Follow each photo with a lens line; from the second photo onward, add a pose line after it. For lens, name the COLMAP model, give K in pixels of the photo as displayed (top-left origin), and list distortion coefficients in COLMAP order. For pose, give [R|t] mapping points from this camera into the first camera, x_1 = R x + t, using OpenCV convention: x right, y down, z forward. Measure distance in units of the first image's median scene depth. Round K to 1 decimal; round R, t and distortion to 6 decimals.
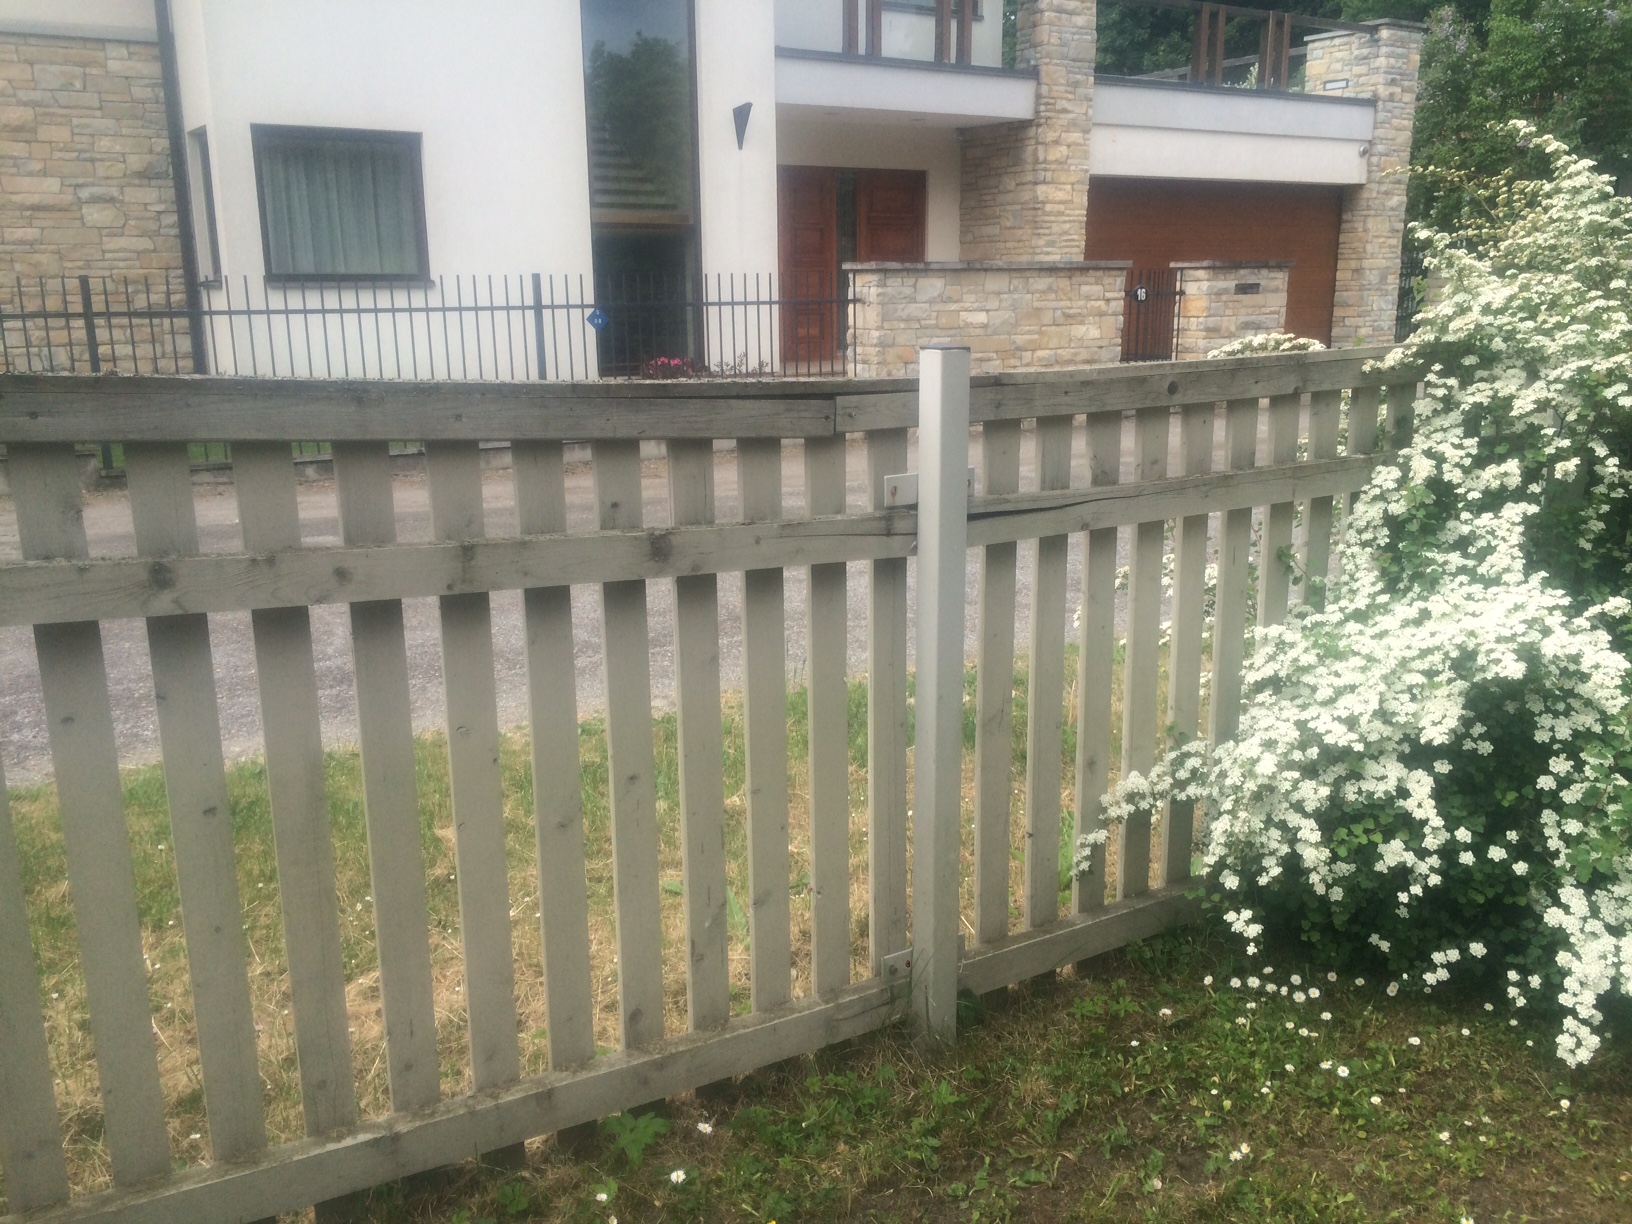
lens RADIAL K [[1400.6, 0, 816.0], [0, 1400.6, 612.0], [0, 0, 1]] dist [0.087340, -0.119348]
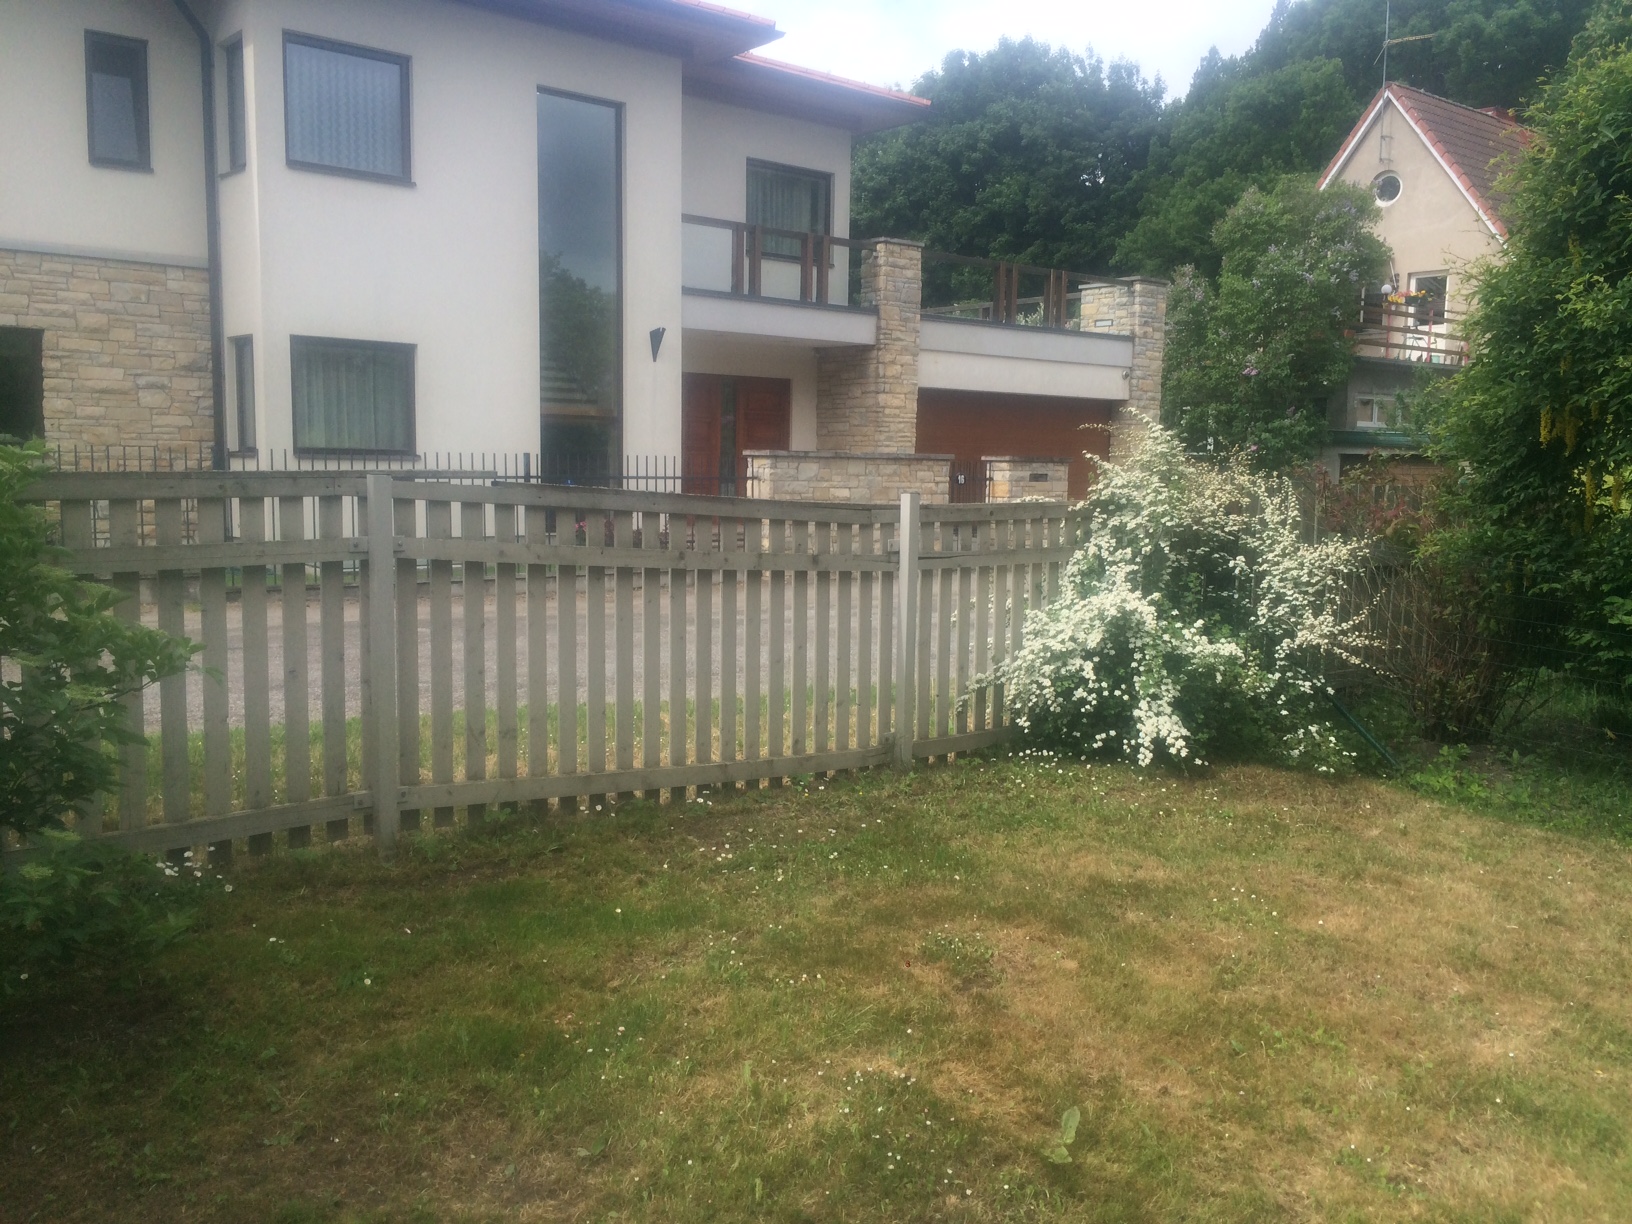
lens RADIAL K [[1400.6, 0, 816.0], [0, 1400.6, 612.0], [0, 0, 1]] dist [0.087340, -0.119348]
pose [[0.991818, 0.011672, 0.127123, -0.079720], [0.004188, 0.992300, -0.123783, 0.069256], [-0.127589, 0.123303, 0.984133, -0.298729]]
